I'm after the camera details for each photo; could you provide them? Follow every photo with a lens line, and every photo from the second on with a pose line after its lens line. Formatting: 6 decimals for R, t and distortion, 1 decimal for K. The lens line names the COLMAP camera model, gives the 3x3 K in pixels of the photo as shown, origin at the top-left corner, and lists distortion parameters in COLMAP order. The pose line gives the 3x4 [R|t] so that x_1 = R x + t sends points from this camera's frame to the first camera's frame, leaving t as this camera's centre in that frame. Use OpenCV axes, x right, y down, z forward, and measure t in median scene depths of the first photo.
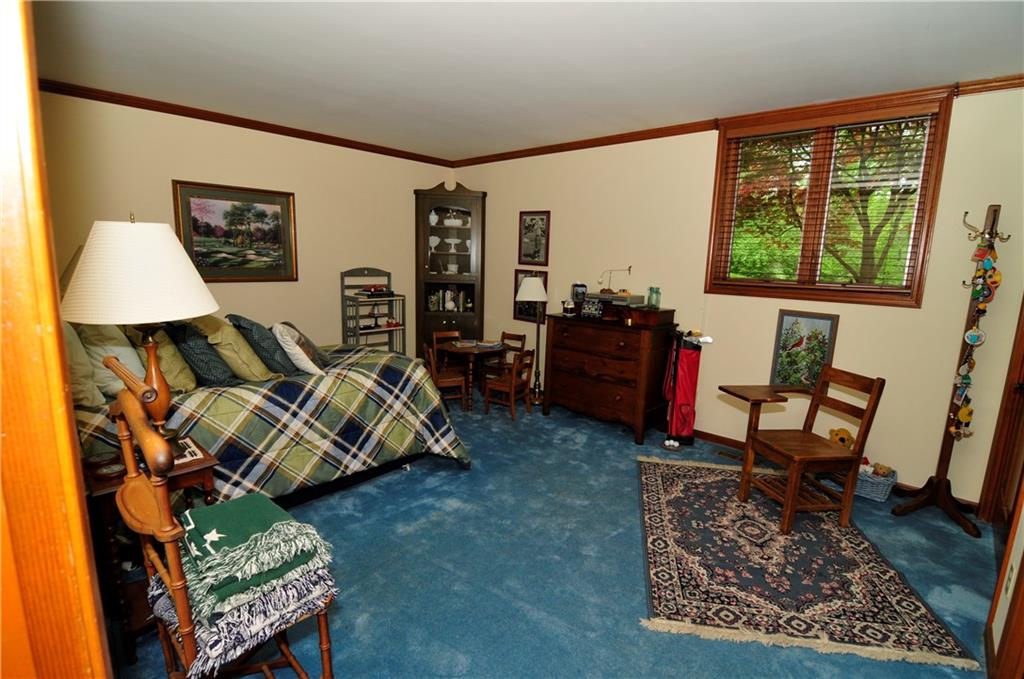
lens RADIAL K [[489.3, 0, 514.6], [0, 489.3, 346.0], [0, 0, 1]] dist [-0.020763, -0.002670]
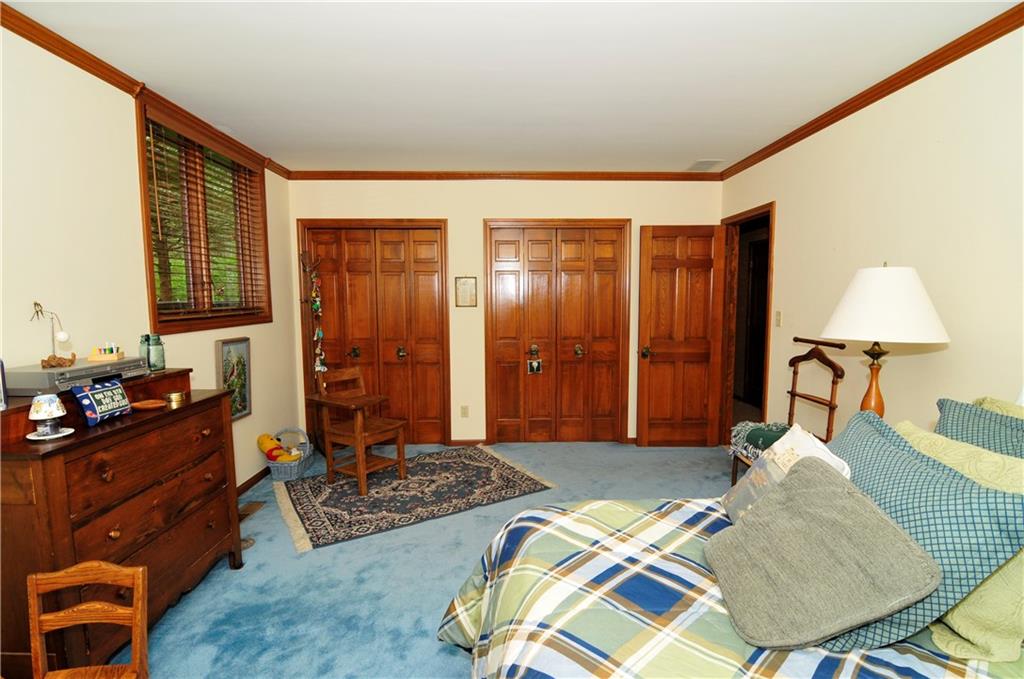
lens RADIAL K [[489.3, 0, 517.7], [0, 489.3, 340.9], [0, 0, 1]] dist [-0.020763, -0.002670]
pose [[-0.699915, -0.092331, 0.708233, -0.565629], [0.106397, 0.967066, 0.231222, -0.261102], [-0.706257, 0.237190, -0.667040, 1.402286]]
